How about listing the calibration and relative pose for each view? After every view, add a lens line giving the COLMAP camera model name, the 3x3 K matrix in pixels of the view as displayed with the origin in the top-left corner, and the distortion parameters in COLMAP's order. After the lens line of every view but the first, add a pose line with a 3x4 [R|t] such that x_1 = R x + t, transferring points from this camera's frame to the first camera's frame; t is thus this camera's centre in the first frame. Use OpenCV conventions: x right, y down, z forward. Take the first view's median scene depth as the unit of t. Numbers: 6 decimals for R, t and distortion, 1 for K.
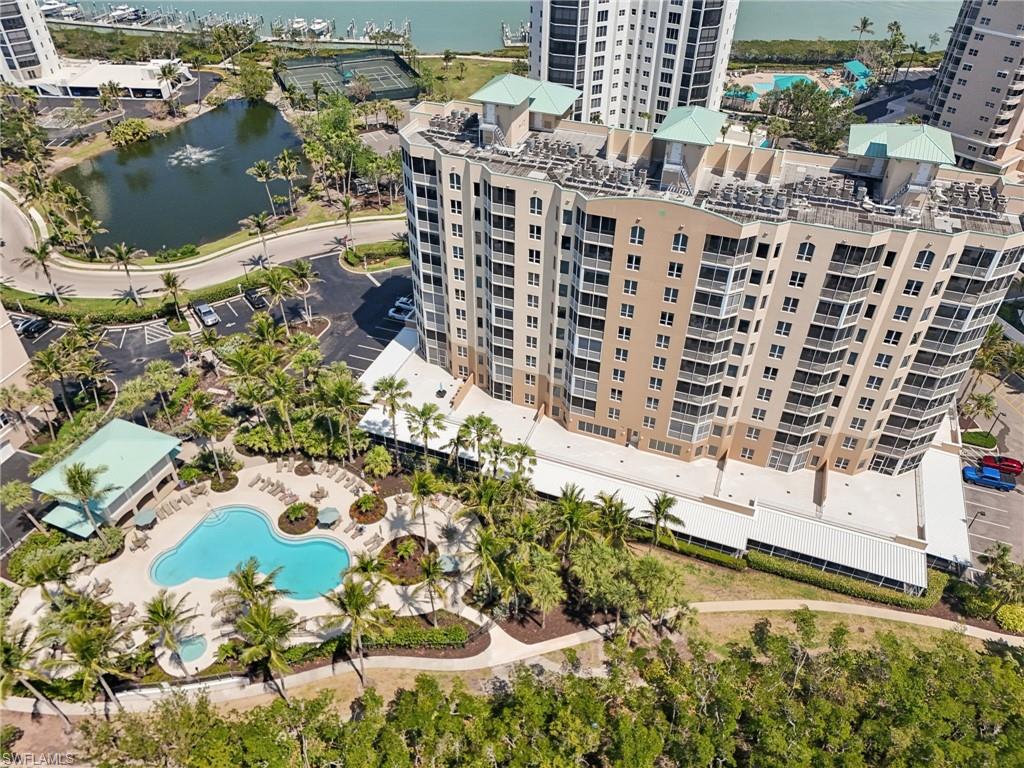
lens RADIAL K [[754.5, 0, 515.7], [0, 754.5, 387.2], [0, 0, 1]] dist [0.064828, -0.035183]
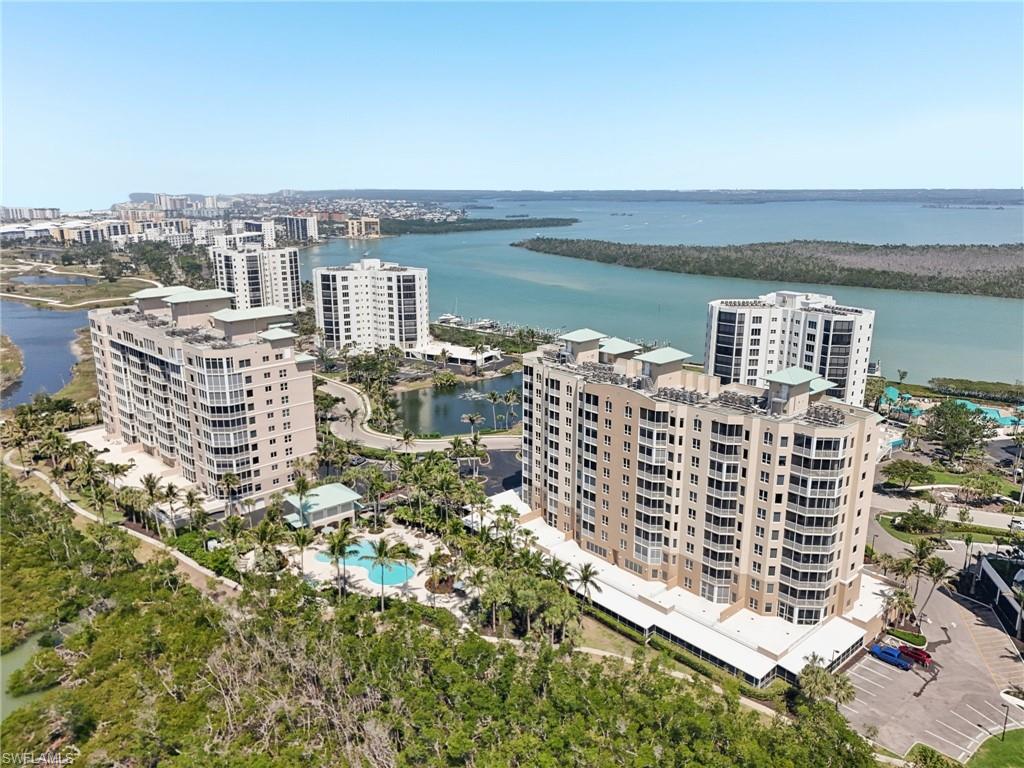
lens RADIAL K [[754.5, 0, 516.6], [0, 754.5, 387.2], [0, 0, 1]] dist [0.064828, -0.035183]
pose [[0.889613, 0.109782, -0.443324, 0.596899], [-0.282911, 0.894484, -0.346209, 0.333480], [0.358538, 0.433413, 0.826803, -0.401190]]
